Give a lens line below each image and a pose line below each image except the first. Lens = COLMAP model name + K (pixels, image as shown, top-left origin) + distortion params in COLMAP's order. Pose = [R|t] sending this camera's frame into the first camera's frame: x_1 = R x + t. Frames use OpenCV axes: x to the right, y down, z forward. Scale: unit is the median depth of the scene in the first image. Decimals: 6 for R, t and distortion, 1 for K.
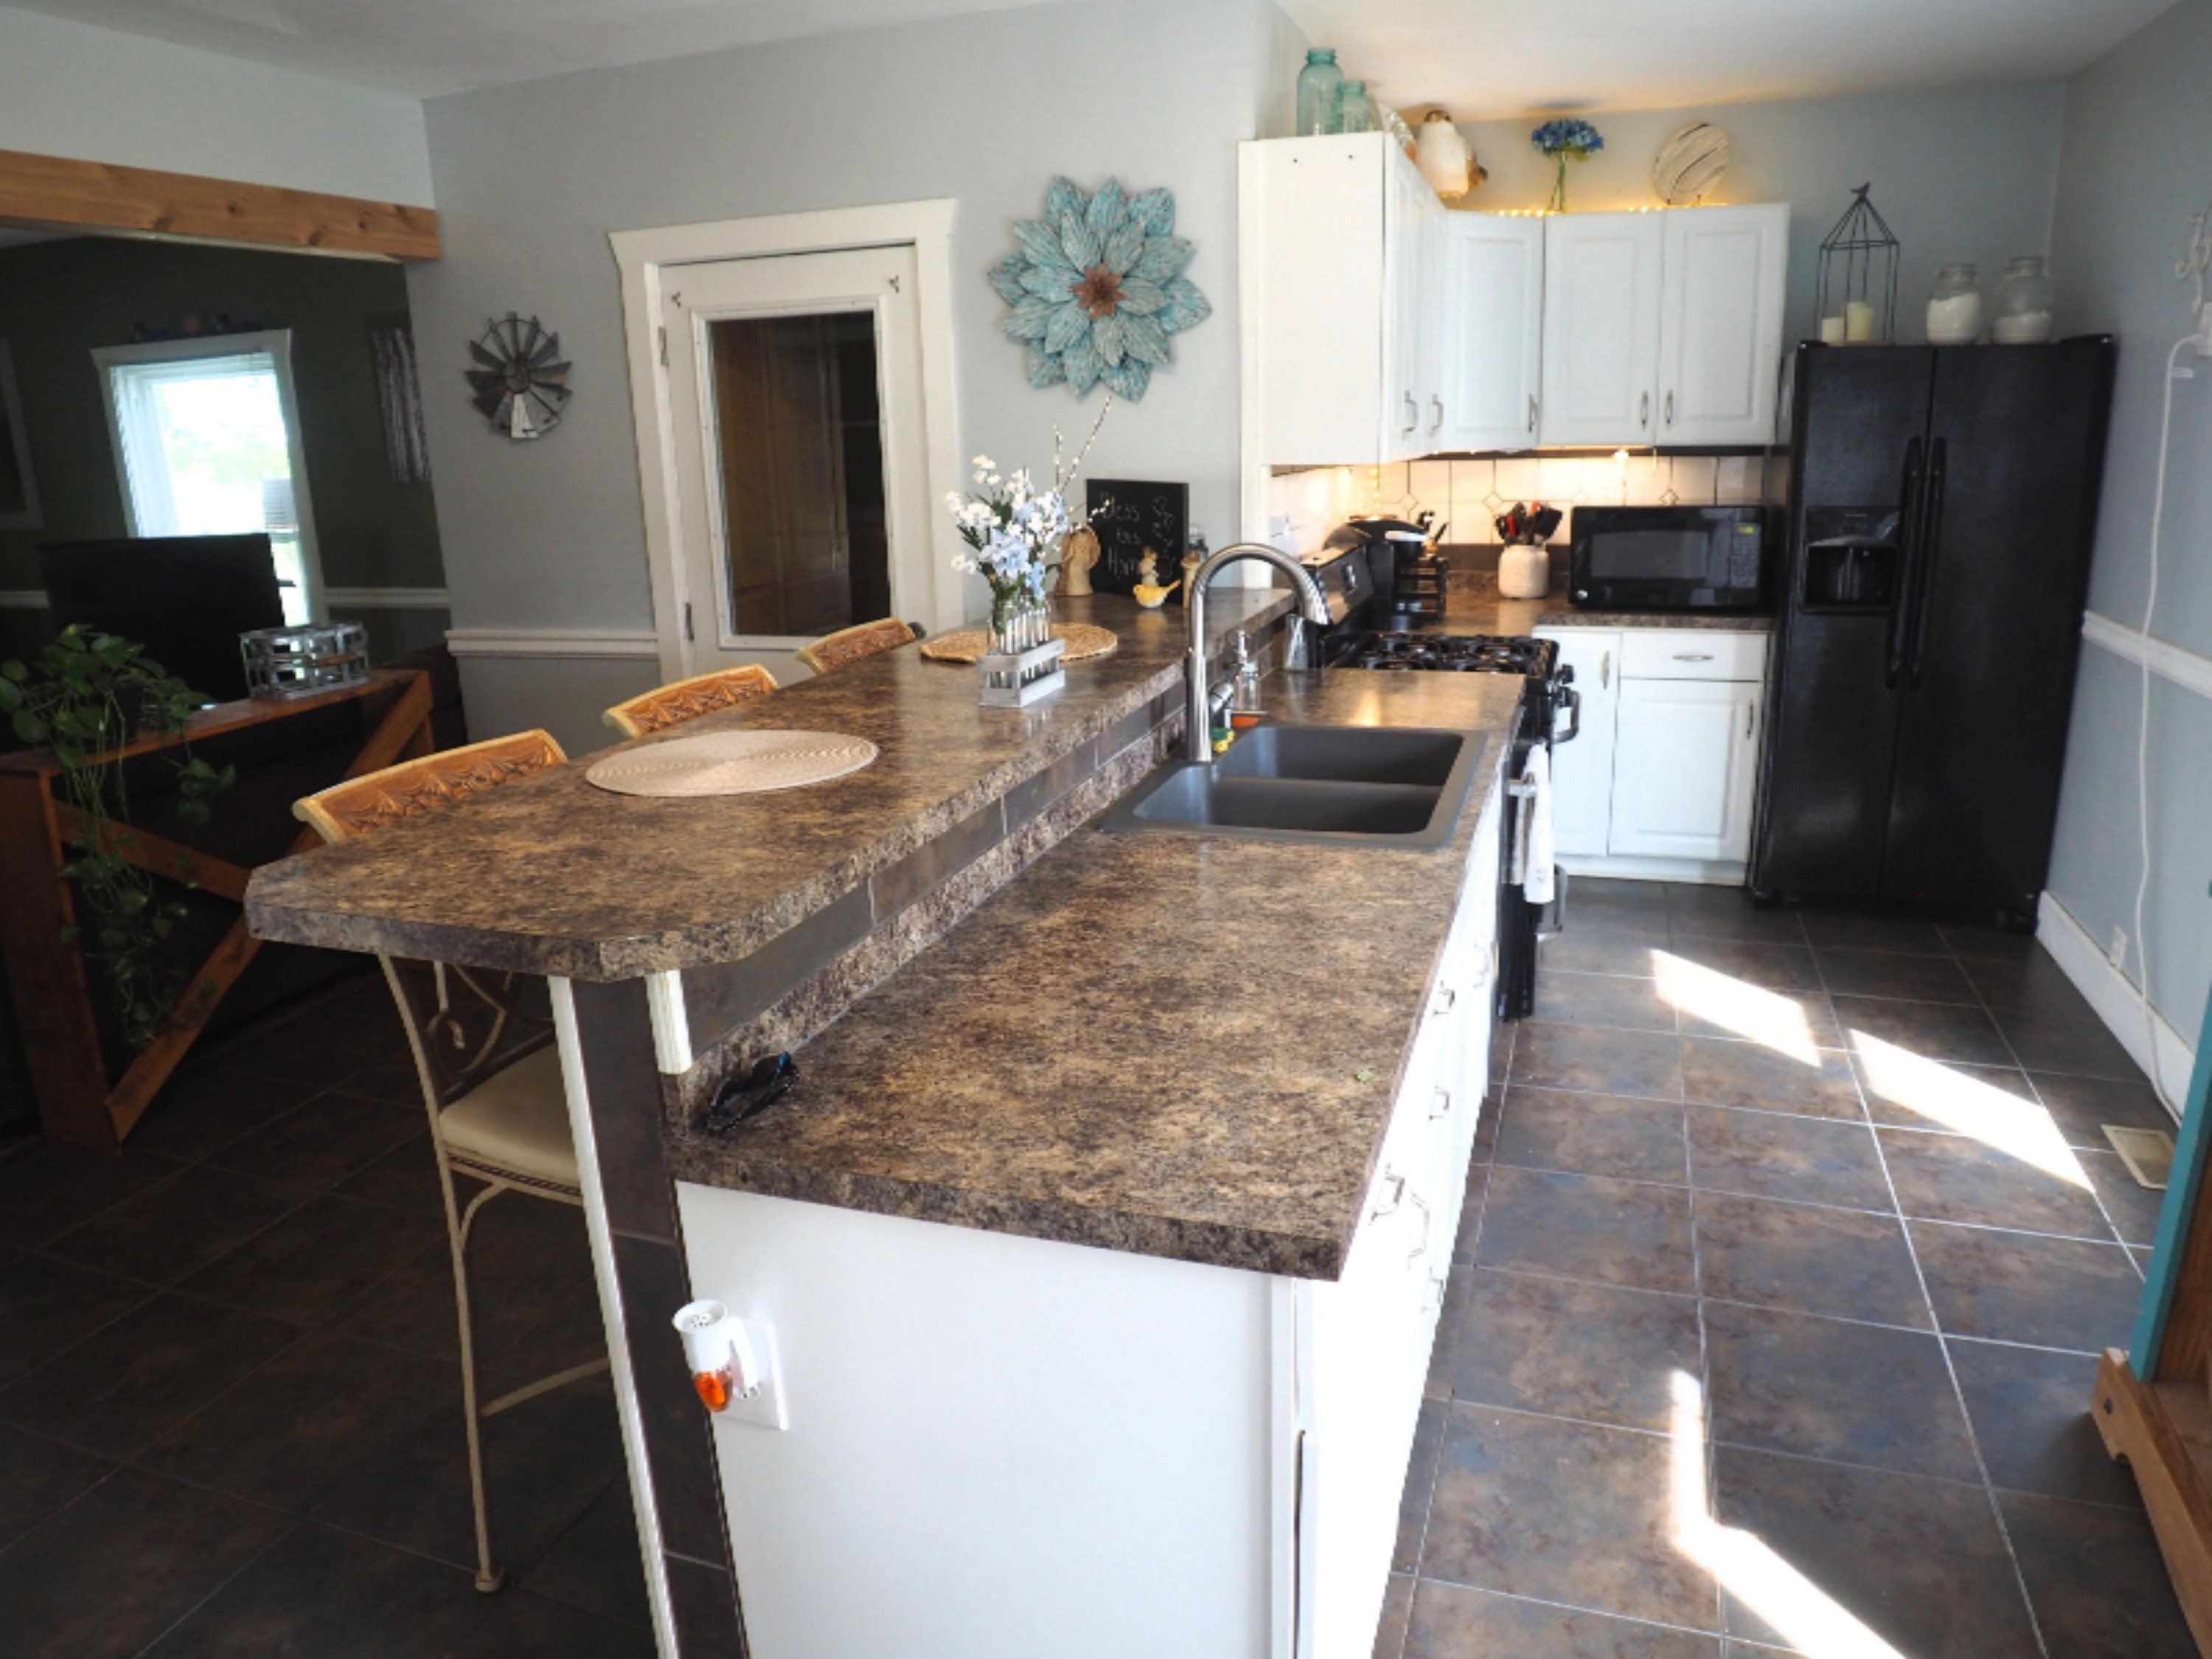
lens RADIAL K [[1394.4, 0, 1103.8], [0, 1394.4, 815.0], [0, 0, 1]] dist [-0.071516, 0.023380]
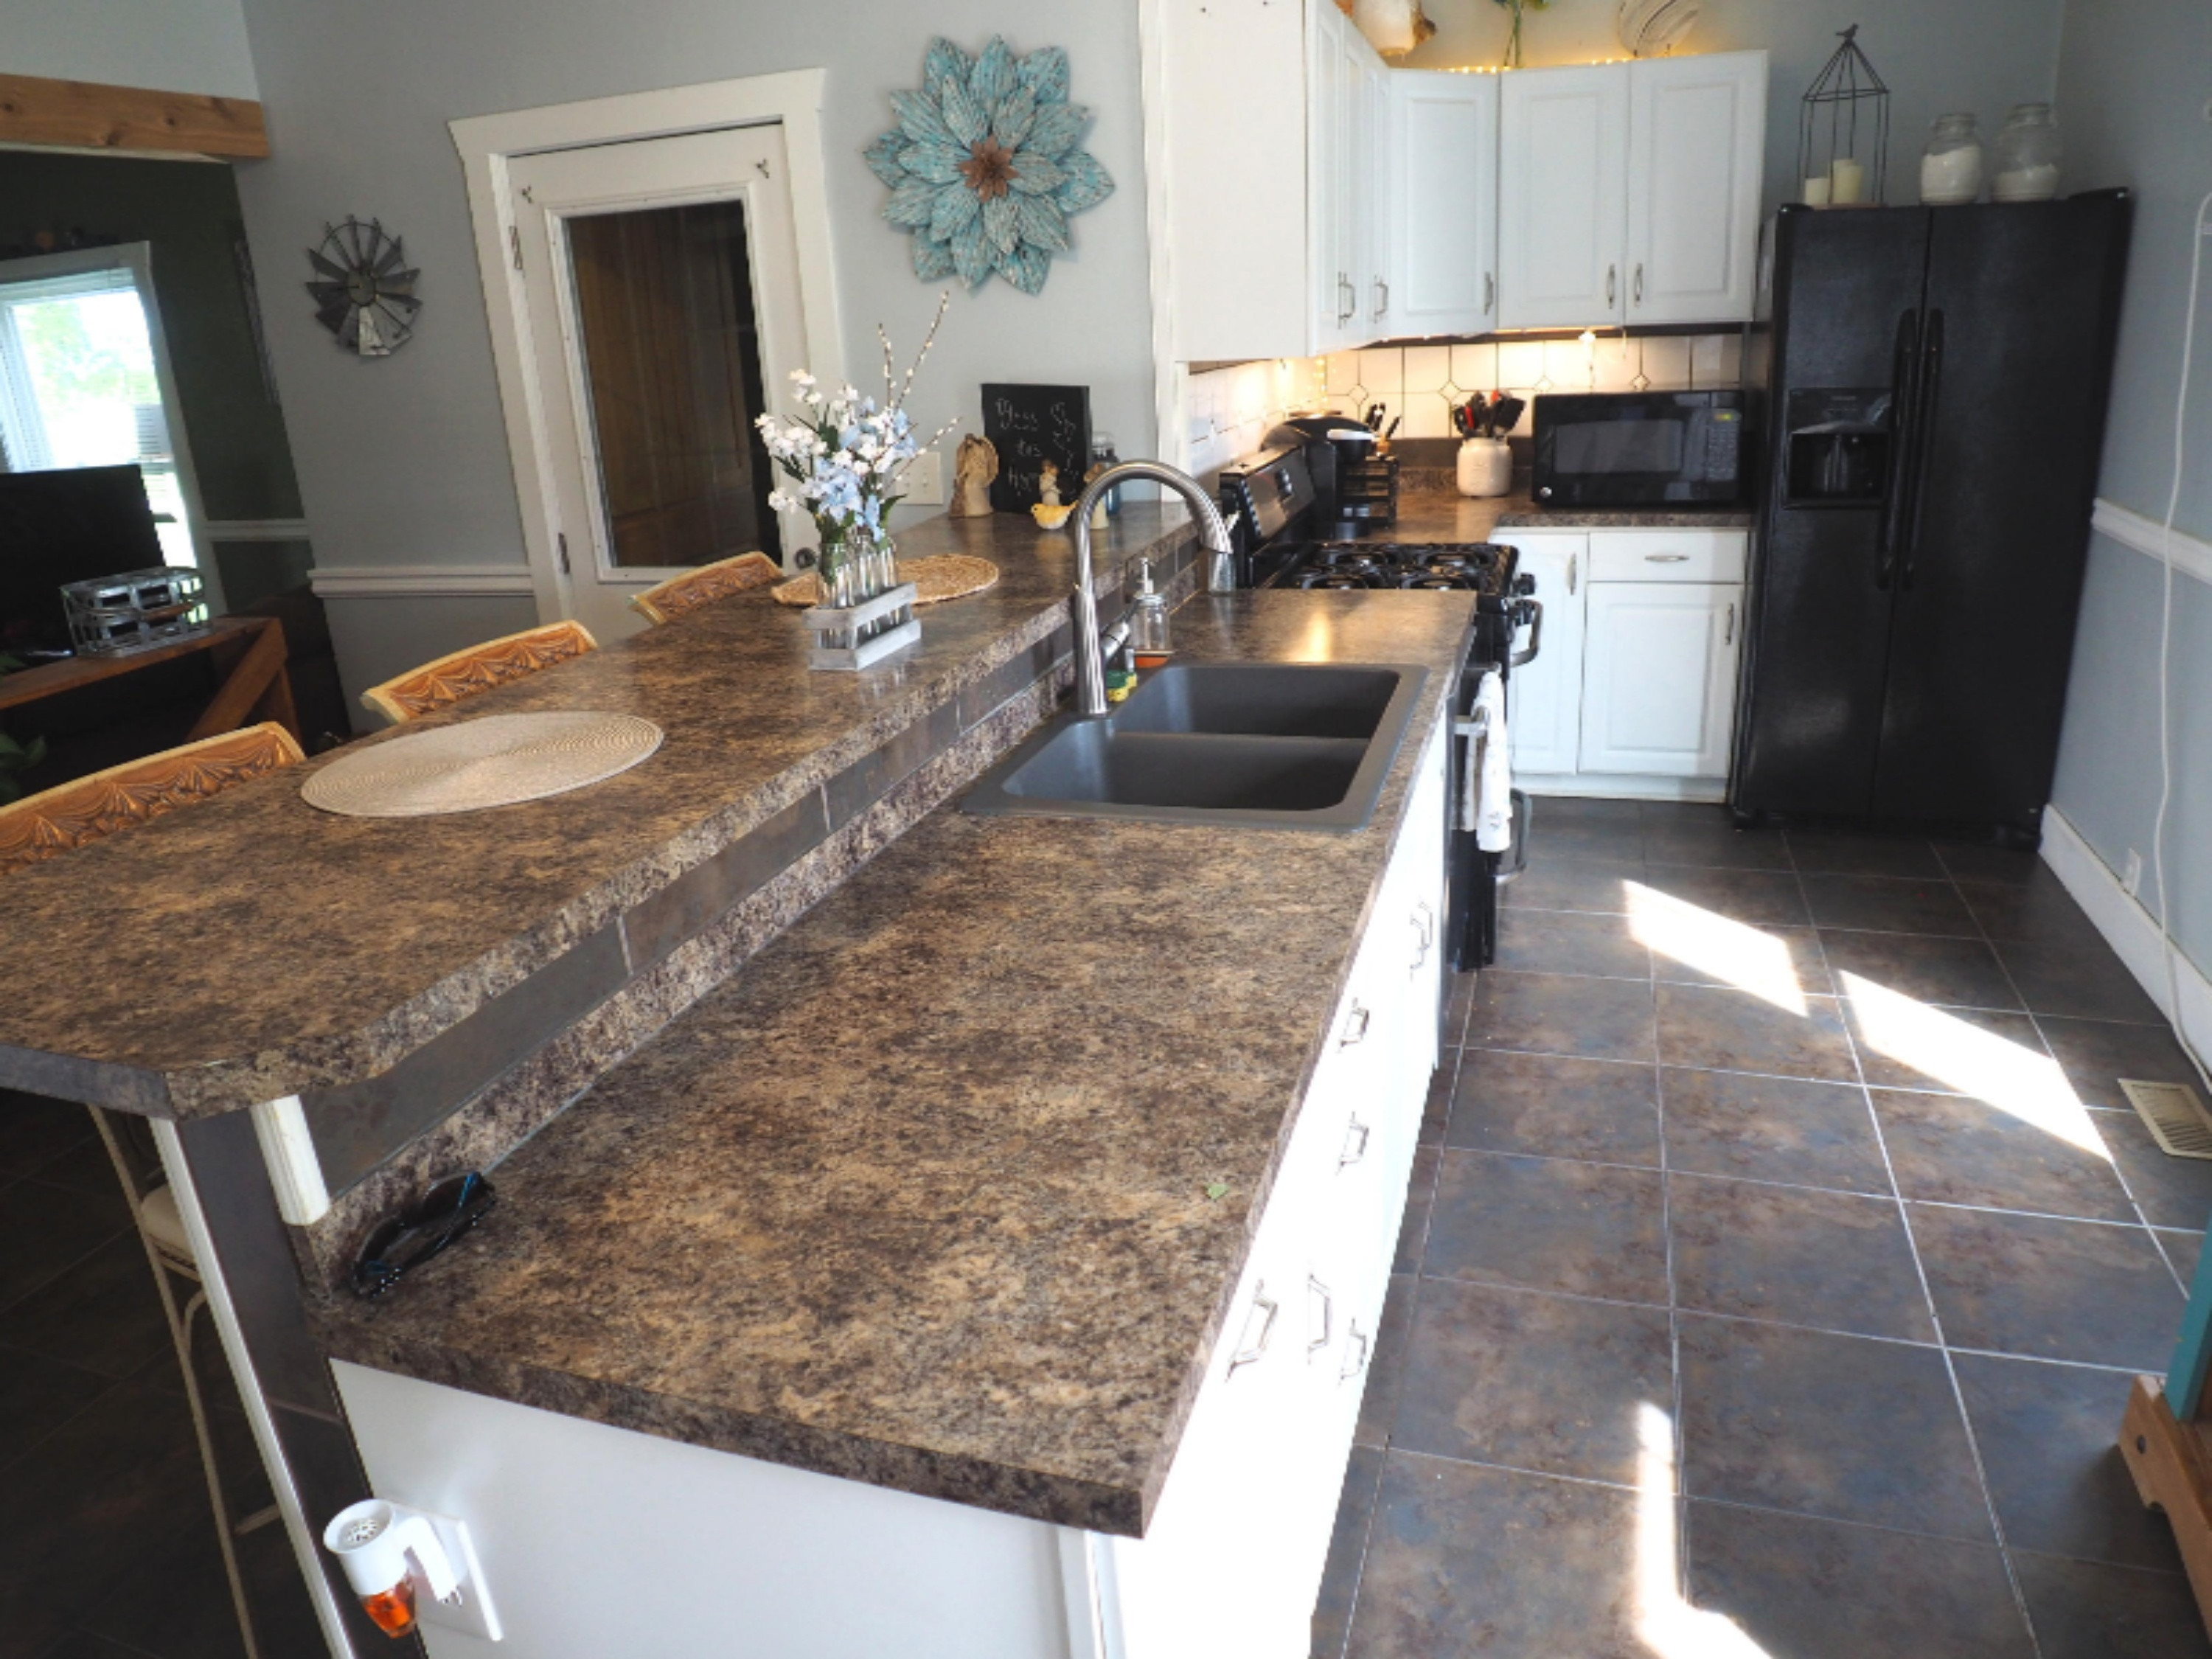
lens RADIAL K [[1386.4, 0, 1103.3], [0, 1386.4, 779.6], [0, 0, 1]] dist [-0.074696, 0.025653]
pose [[0.999538, -0.029859, 0.005683, 0.058987], [0.029516, 0.998158, 0.053007, -0.037016], [-0.007255, -0.052814, 0.998578, 0.116647]]
